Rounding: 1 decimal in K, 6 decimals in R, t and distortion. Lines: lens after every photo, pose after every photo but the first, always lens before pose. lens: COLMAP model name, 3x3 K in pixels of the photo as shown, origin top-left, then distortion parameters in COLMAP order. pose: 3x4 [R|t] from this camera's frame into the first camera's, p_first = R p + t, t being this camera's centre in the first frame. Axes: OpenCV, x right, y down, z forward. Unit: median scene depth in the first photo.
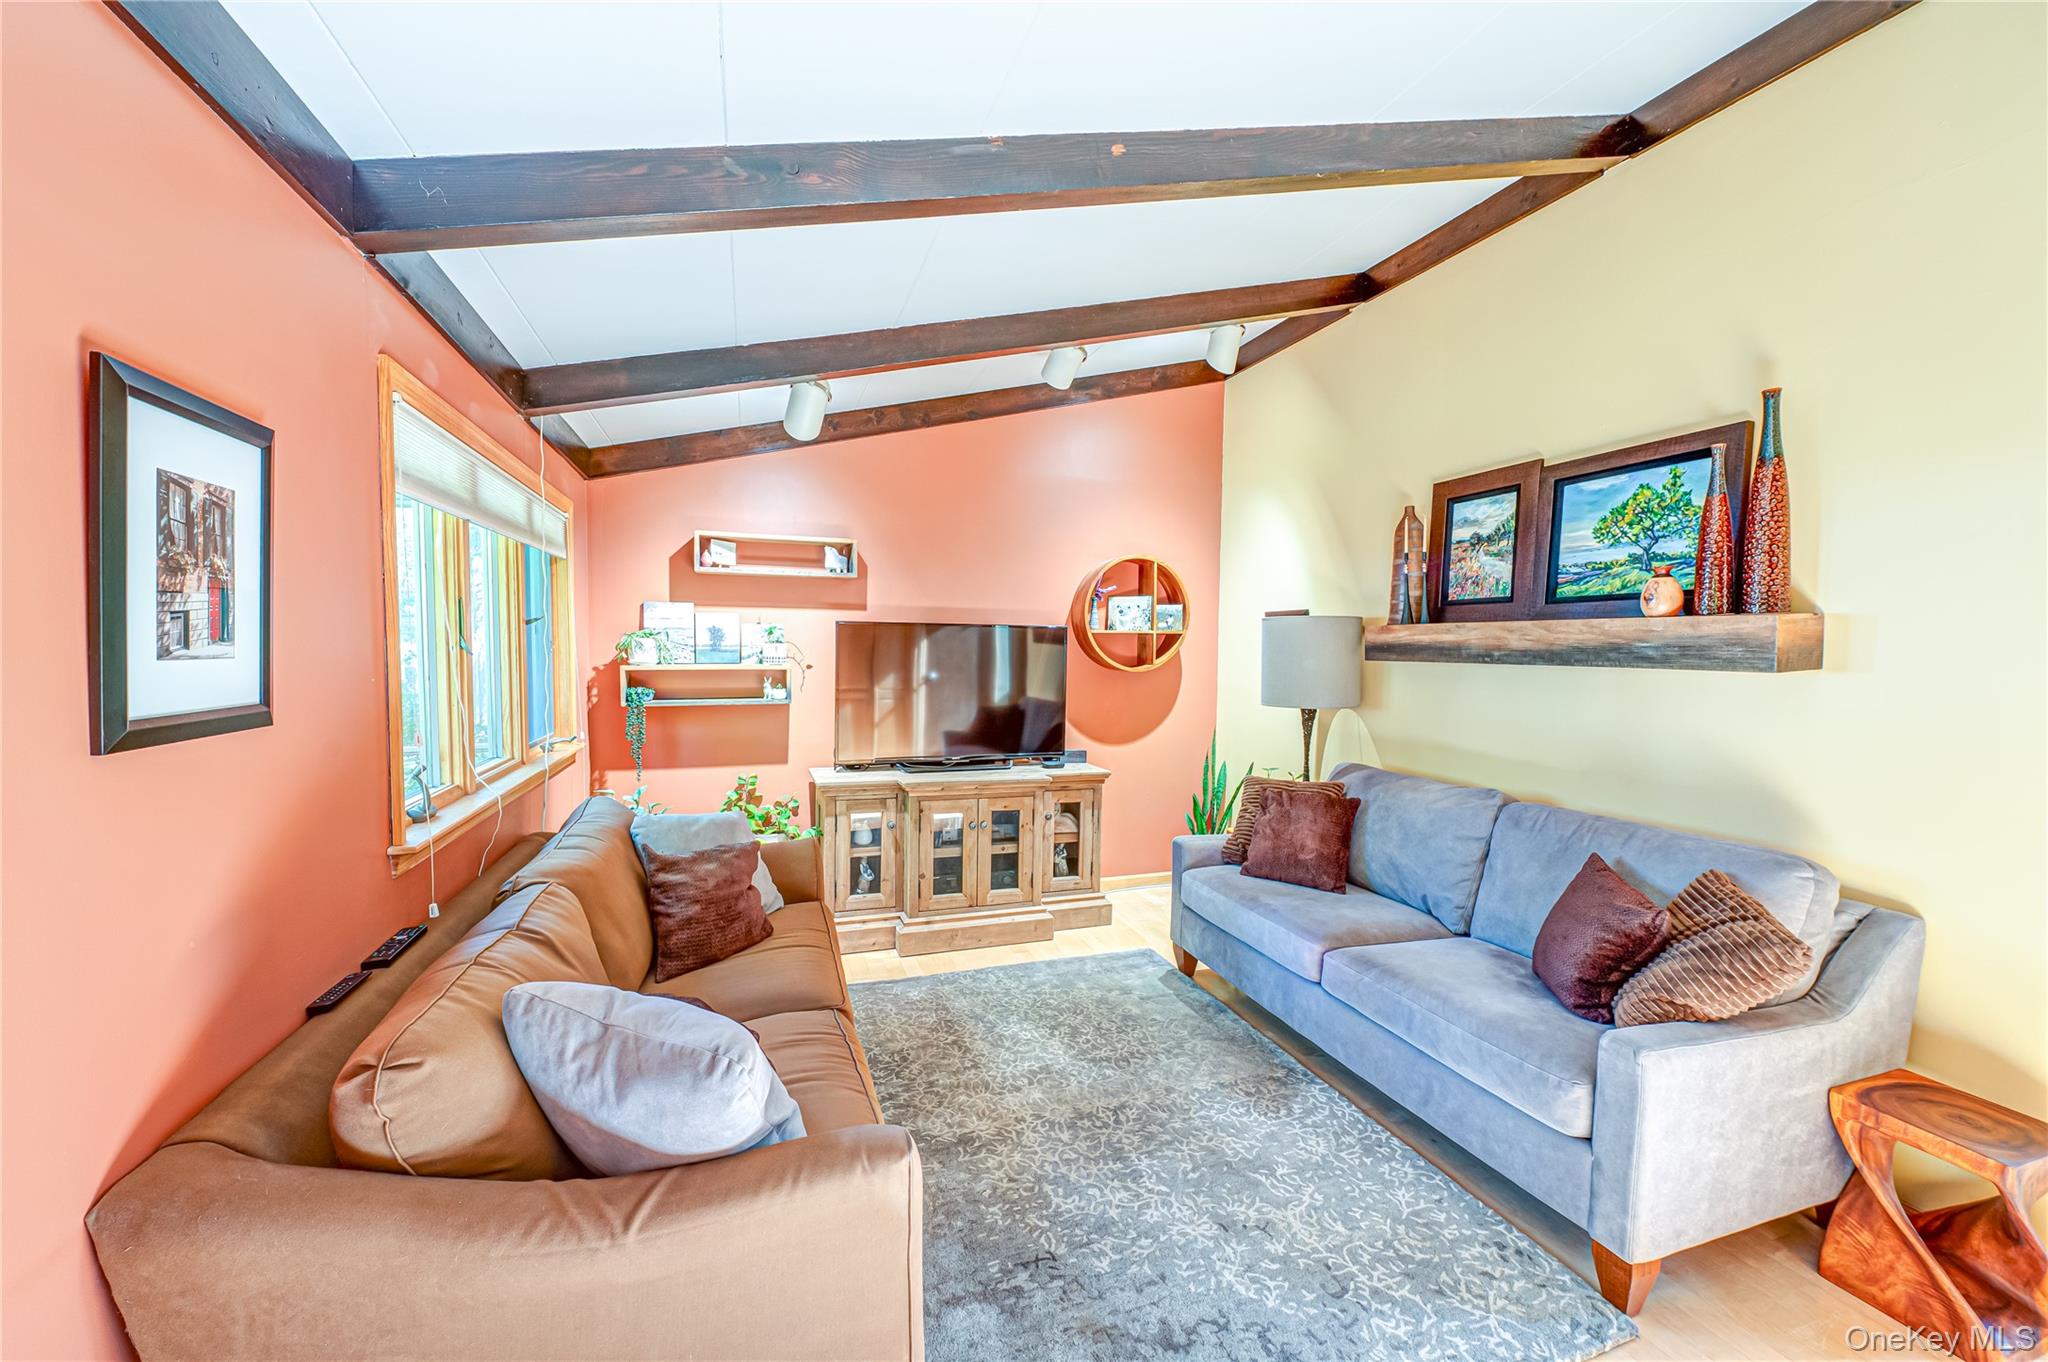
lens RADIAL K [[811.4, 0, 1032.2], [0, 811.4, 679.9], [0, 0, 1]] dist [-0.019778, -0.000353]
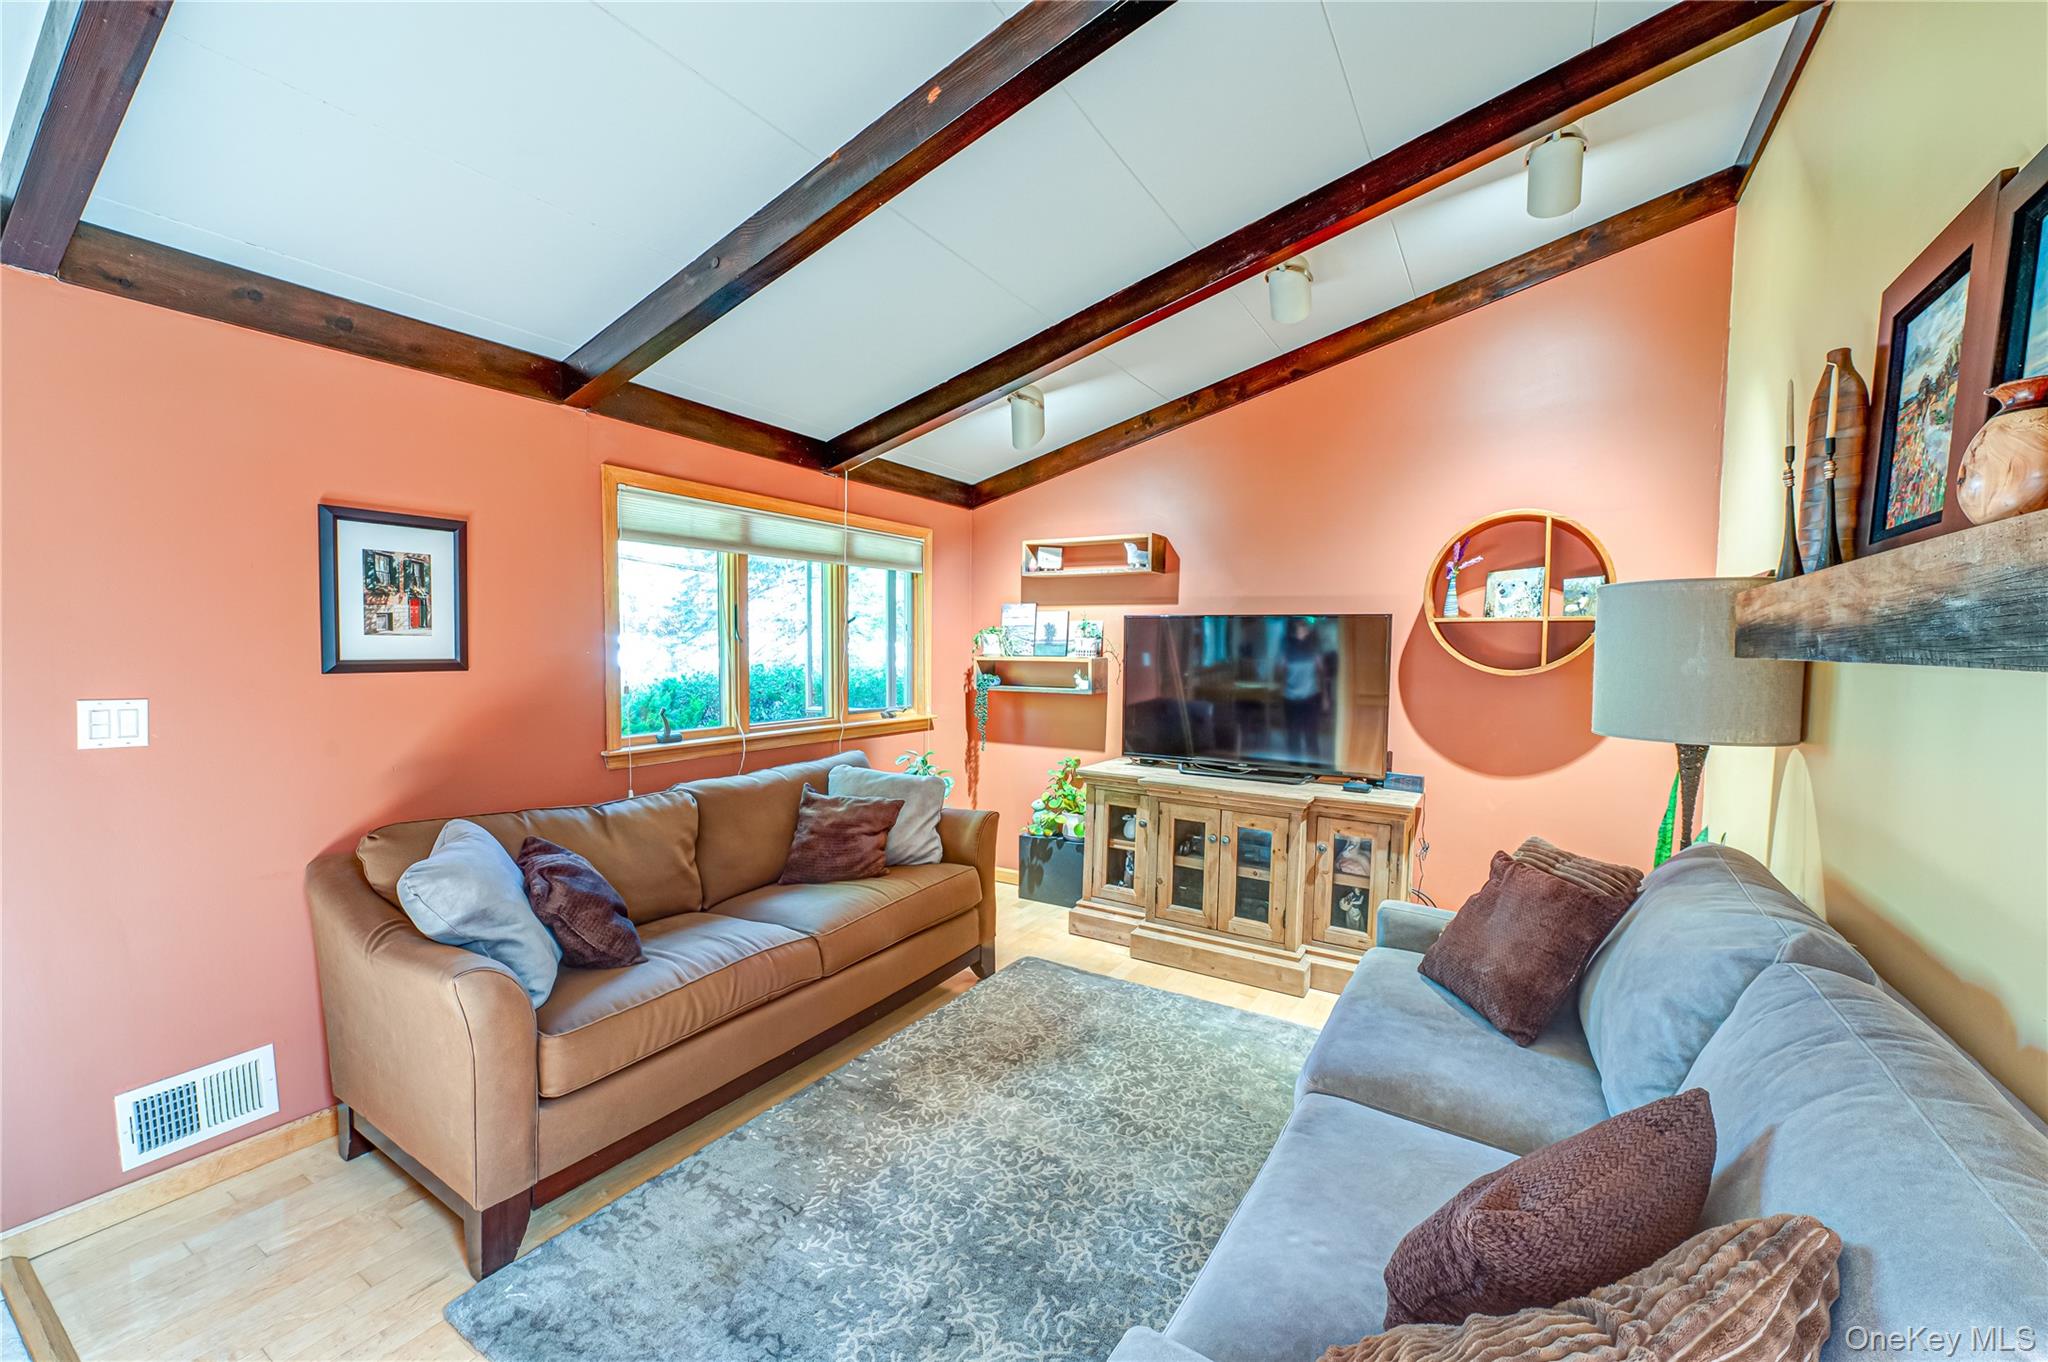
lens RADIAL K [[811.4, 0, 1032.2], [0, 811.4, 679.9], [0, 0, 1]] dist [-0.019778, -0.000353]
pose [[0.627777, 0.030939, -0.777778, 0.501770], [-0.037069, 0.999264, 0.009829, 0.002943], [0.777510, 0.022661, 0.628462, 0.282040]]
